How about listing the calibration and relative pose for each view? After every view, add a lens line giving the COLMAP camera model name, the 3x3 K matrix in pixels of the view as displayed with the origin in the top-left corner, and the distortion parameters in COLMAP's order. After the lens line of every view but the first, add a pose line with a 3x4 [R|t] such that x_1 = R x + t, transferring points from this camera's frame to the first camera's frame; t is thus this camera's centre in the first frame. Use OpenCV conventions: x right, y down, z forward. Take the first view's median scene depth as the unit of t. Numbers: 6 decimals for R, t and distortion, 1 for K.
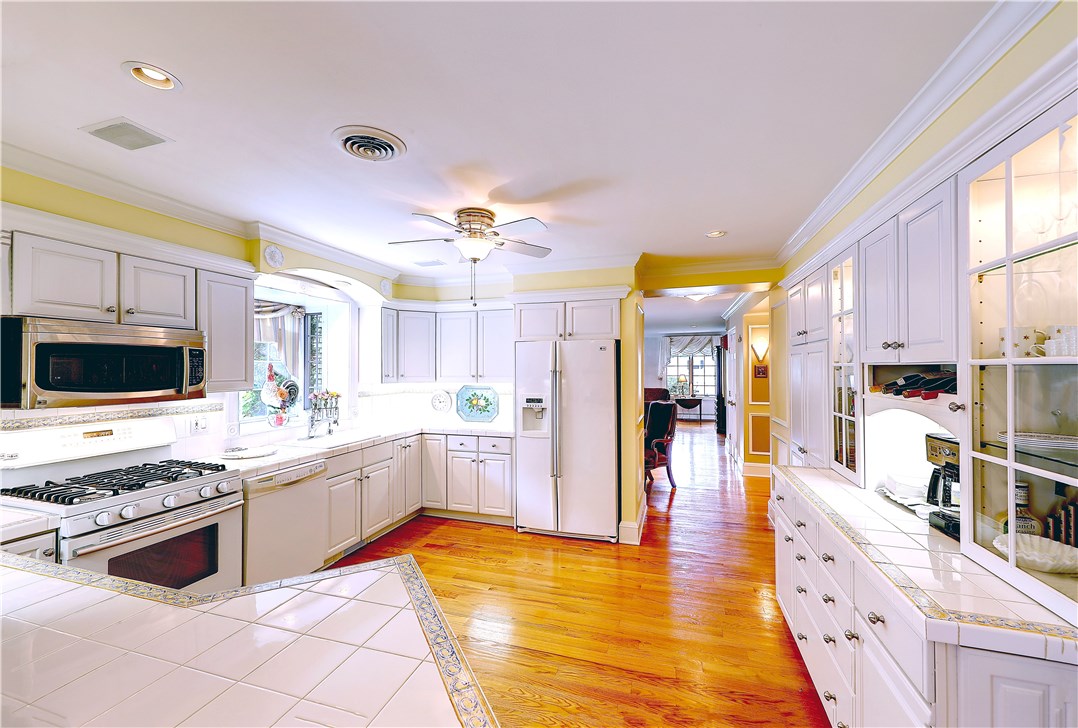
lens RADIAL K [[431.9, 0, 539.0], [0, 431.9, 364.0], [0, 0, 1]] dist [0.001307, 0.000044]
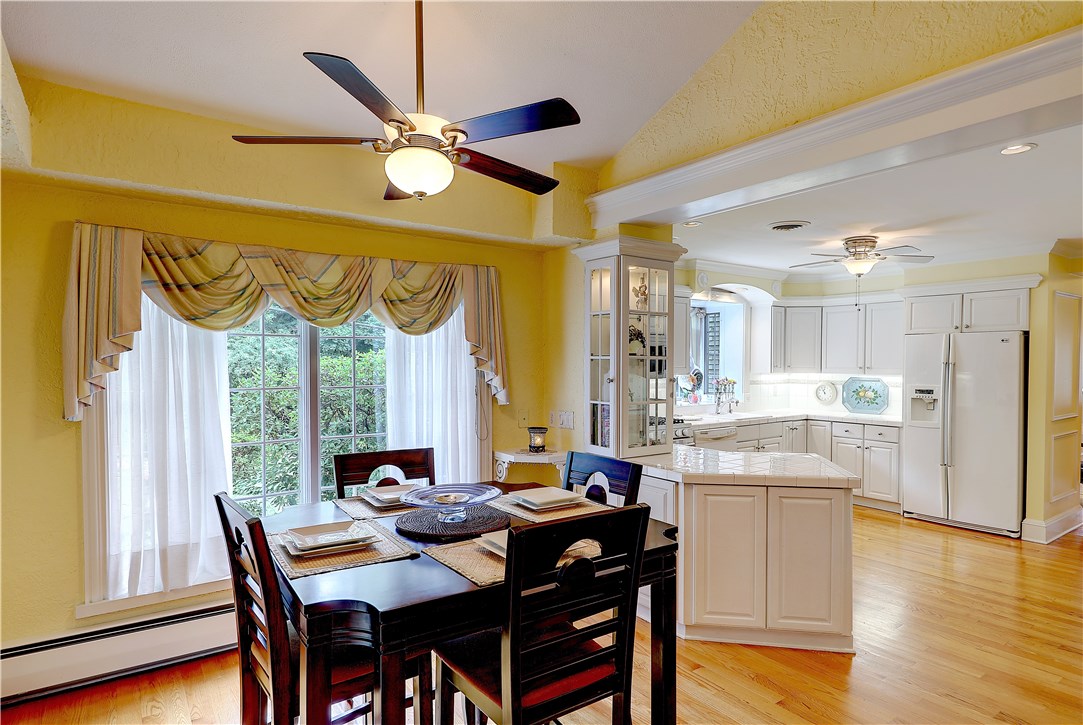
lens RADIAL K [[622.4, 0, 546.5], [0, 622.4, 375.0], [0, 0, 1]] dist [0.001389, 0.002032]
pose [[0.806441, 0.018841, -0.591014, 0.138106], [0.000963, 0.999449, 0.033175, -0.005120], [0.591314, -0.027322, 0.805979, -0.721583]]
